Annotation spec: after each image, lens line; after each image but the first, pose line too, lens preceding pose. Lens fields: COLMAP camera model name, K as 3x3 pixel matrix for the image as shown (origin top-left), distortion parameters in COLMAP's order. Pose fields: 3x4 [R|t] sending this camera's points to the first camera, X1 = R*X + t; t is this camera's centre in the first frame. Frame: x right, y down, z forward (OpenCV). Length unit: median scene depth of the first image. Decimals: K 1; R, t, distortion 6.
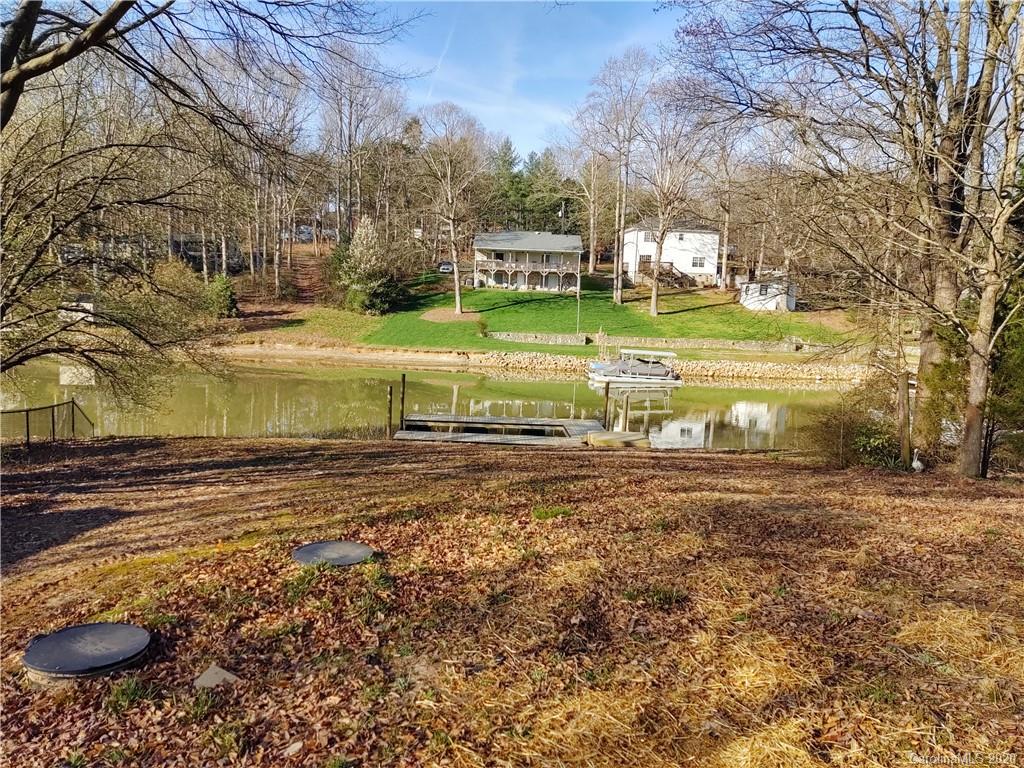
lens RADIAL K [[767.3, 0, 521.1], [0, 767.3, 398.3], [0, 0, 1]] dist [0.027665, -0.048629]
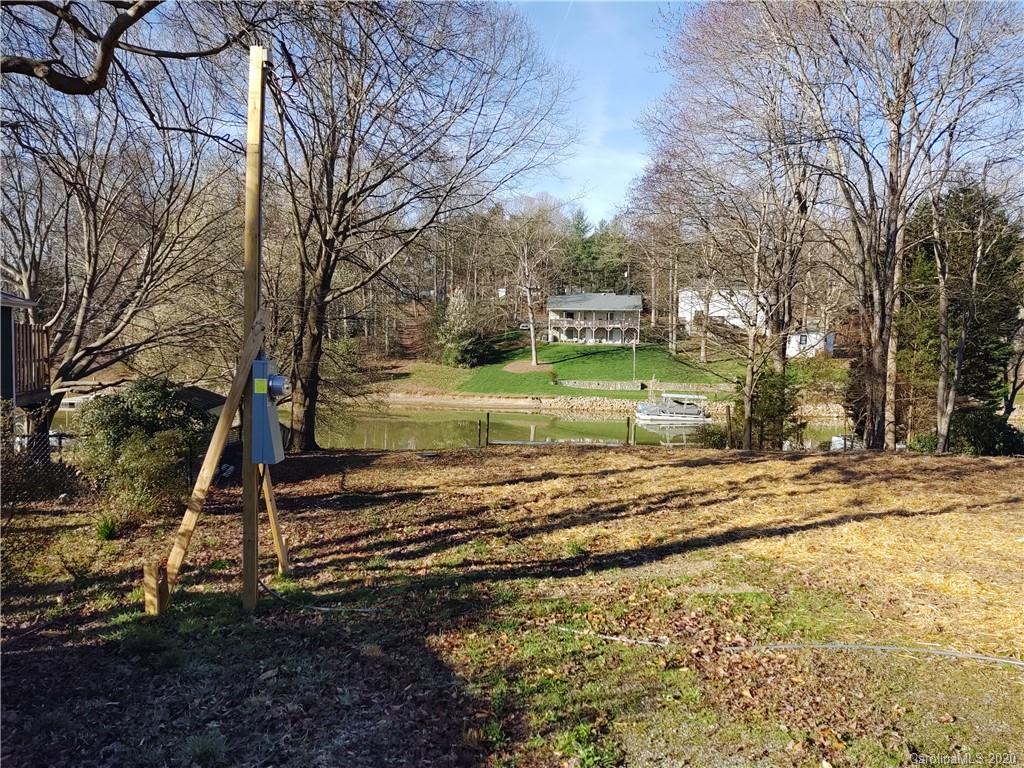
lens RADIAL K [[767.3, 0, 514.3], [0, 767.3, 378.9], [0, 0, 1]] dist [0.027665, -0.048629]
pose [[0.992606, -0.016097, -0.120309, 0.029102], [0.005963, 0.996438, -0.084122, 0.010614], [0.121234, 0.082782, 0.989166, -0.175533]]
